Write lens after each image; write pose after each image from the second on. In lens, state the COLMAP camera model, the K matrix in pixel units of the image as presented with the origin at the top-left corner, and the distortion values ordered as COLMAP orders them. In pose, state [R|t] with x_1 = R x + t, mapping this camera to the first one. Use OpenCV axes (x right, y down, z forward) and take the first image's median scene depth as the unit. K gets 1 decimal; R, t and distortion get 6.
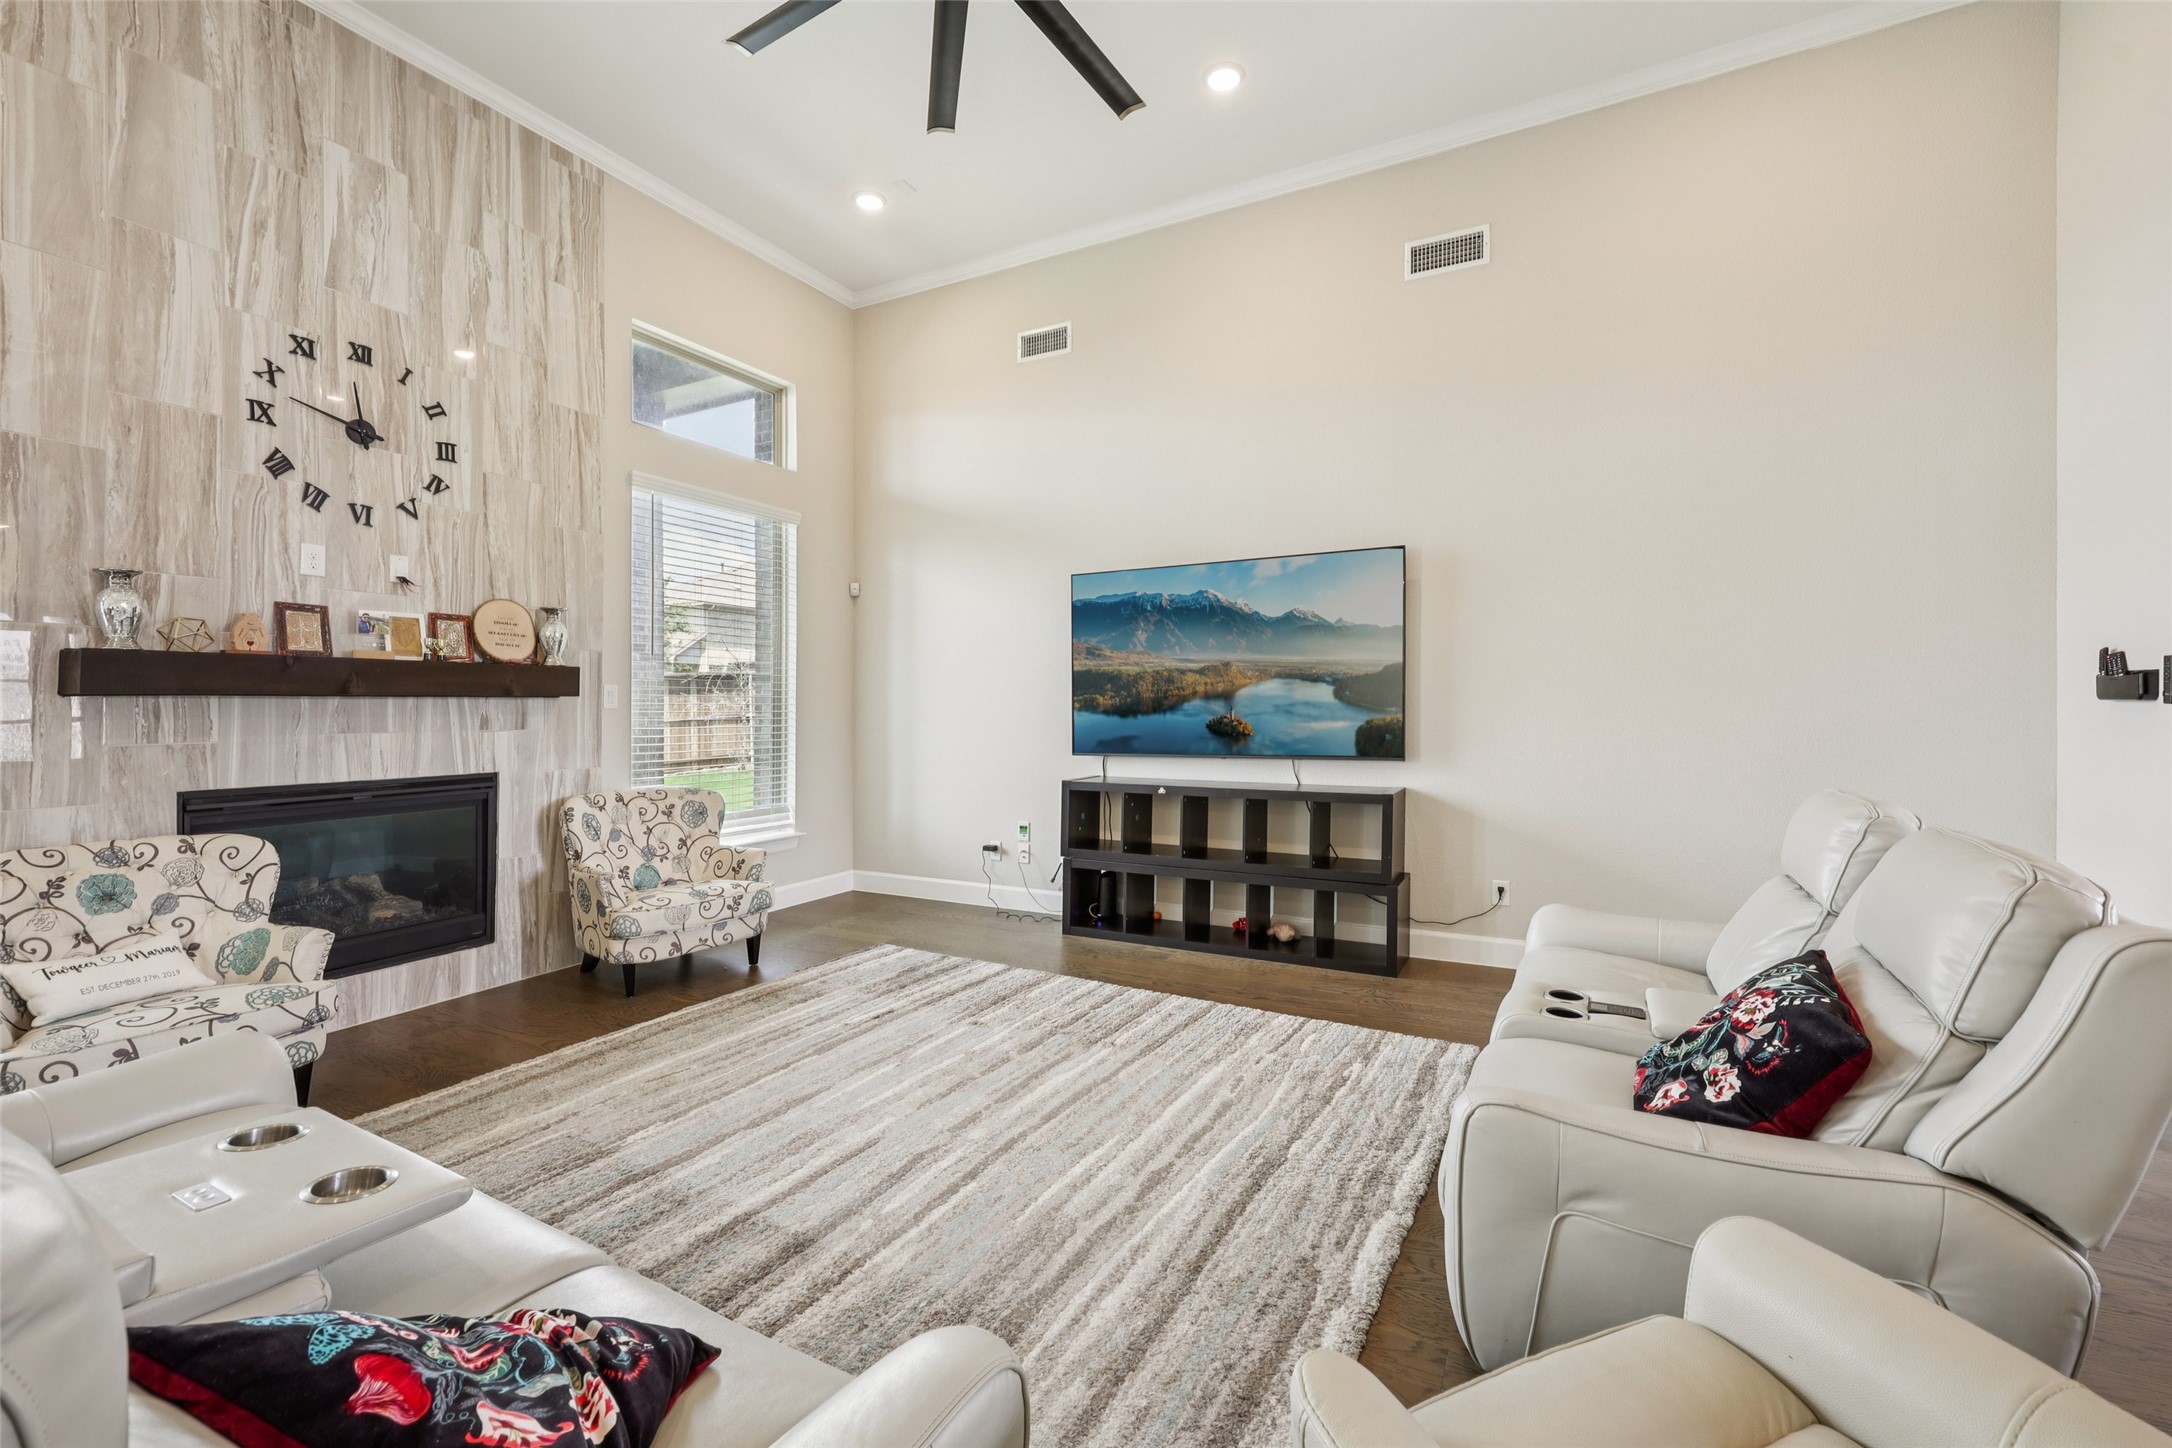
lens RADIAL K [[898.9, 0, 1110.3], [0, 898.9, 707.0], [0, 0, 1]] dist [0.001515, 0.000093]
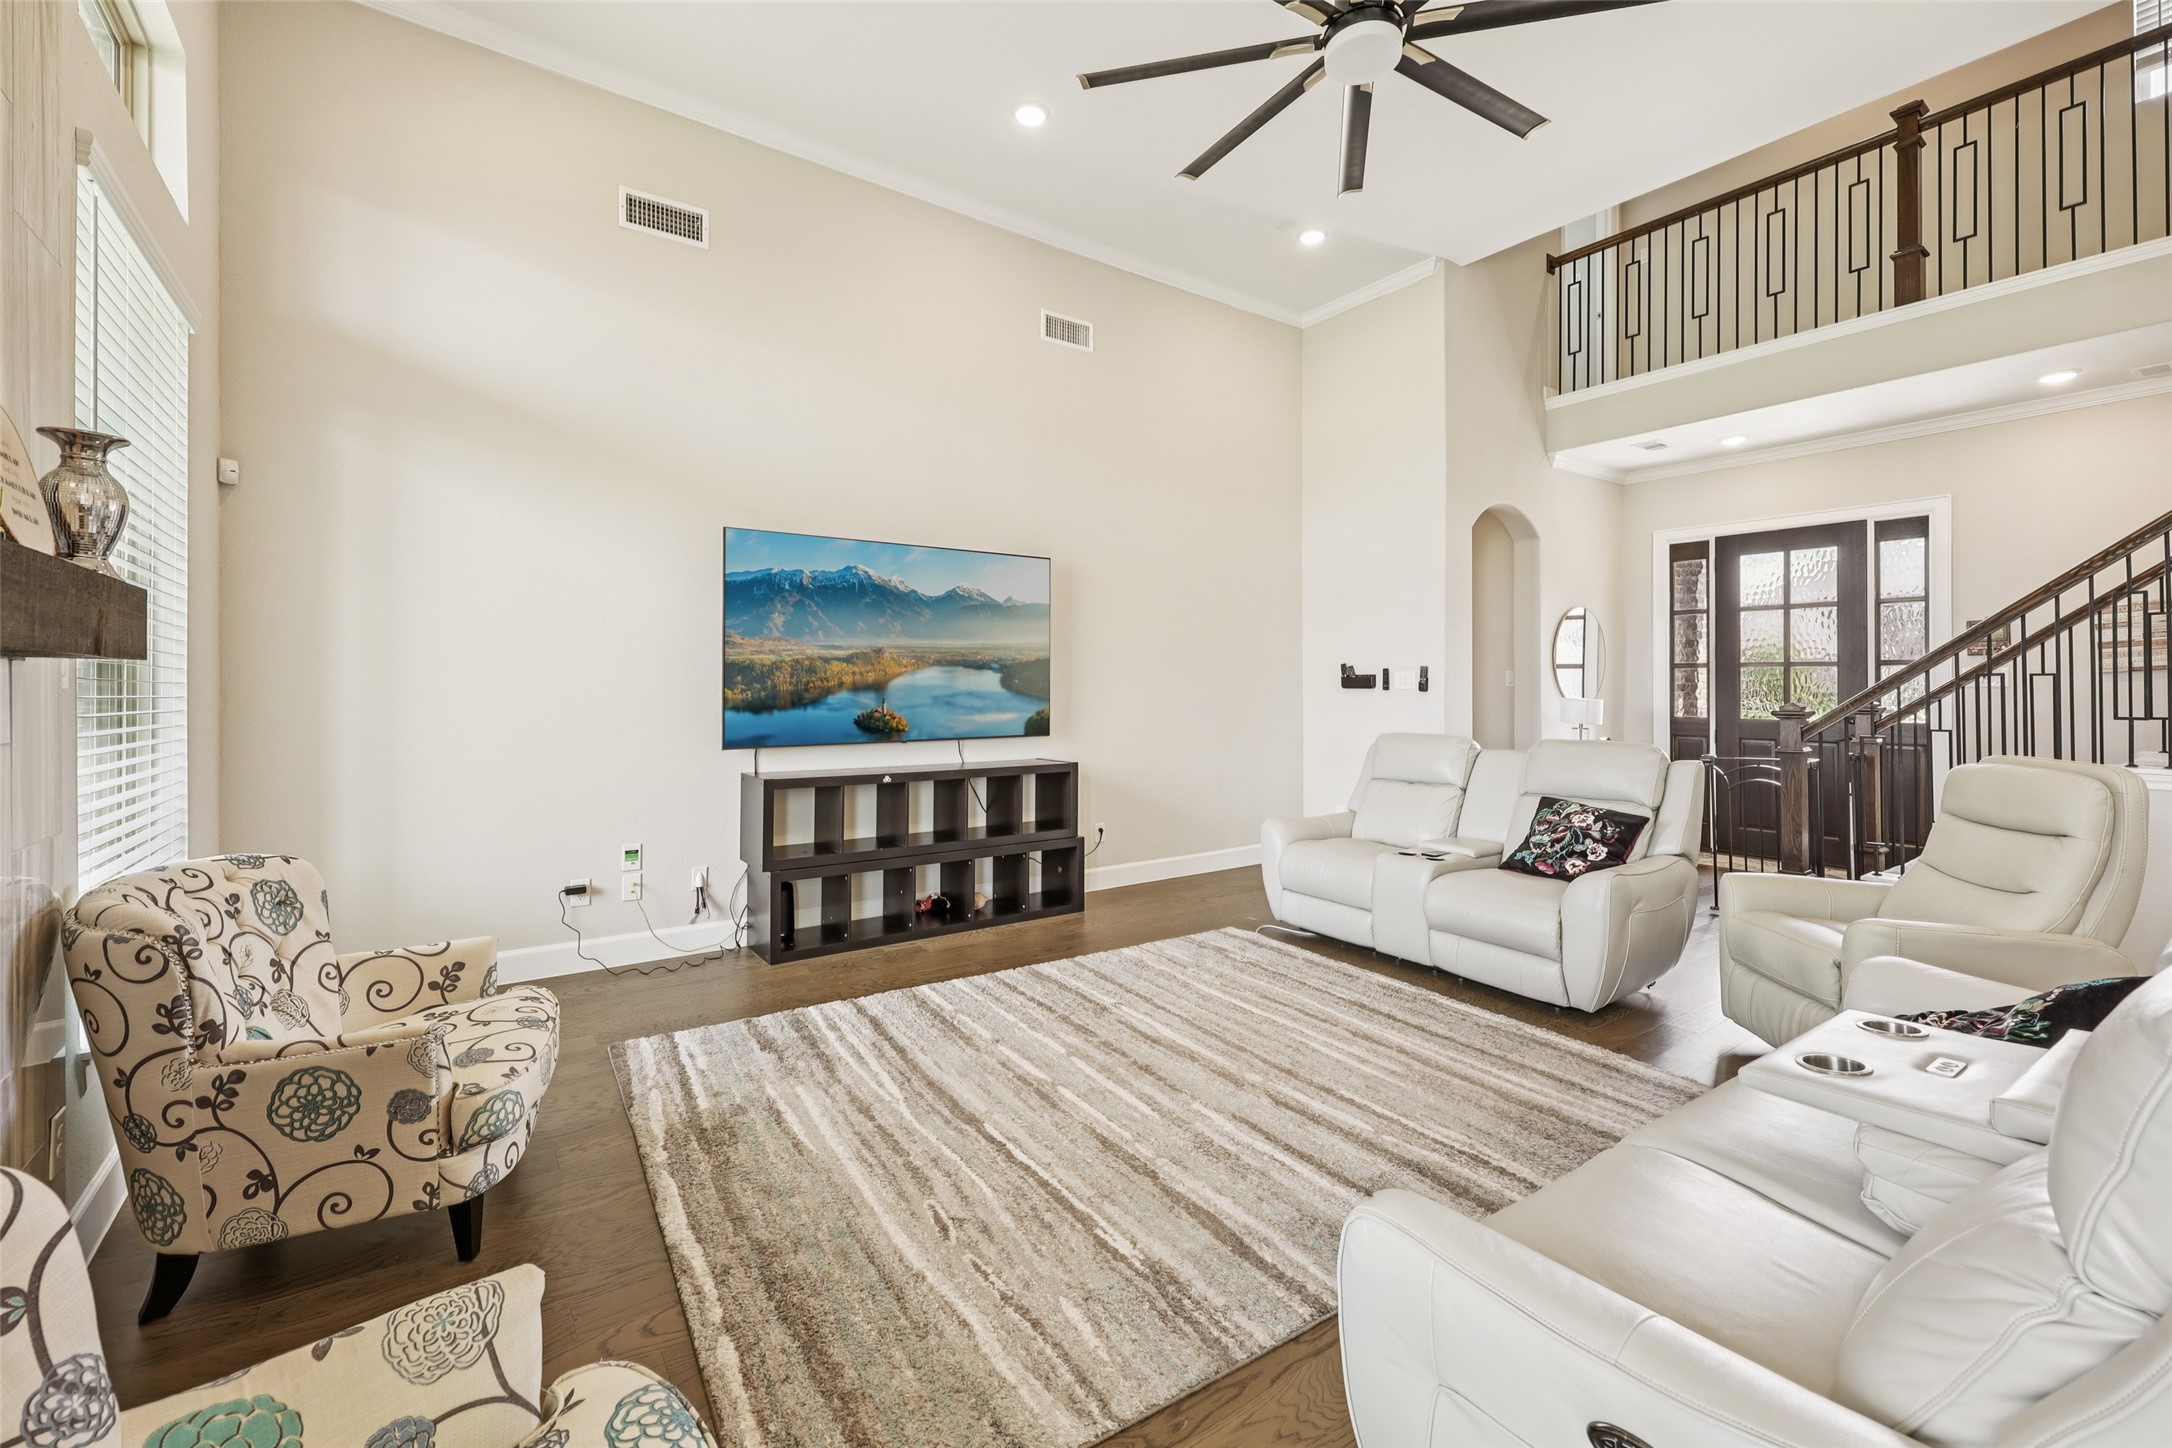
lens RADIAL K [[896.6, 0, 1095.8], [0, 896.6, 682.8], [0, 0, 1]] dist [0.002425, 0.000163]
pose [[0.455885, 0.011904, 0.889959, -0.864232], [-0.002415, 0.999923, -0.012138, 0.003077], [-0.890035, 0.003384, 0.455879, 0.473255]]
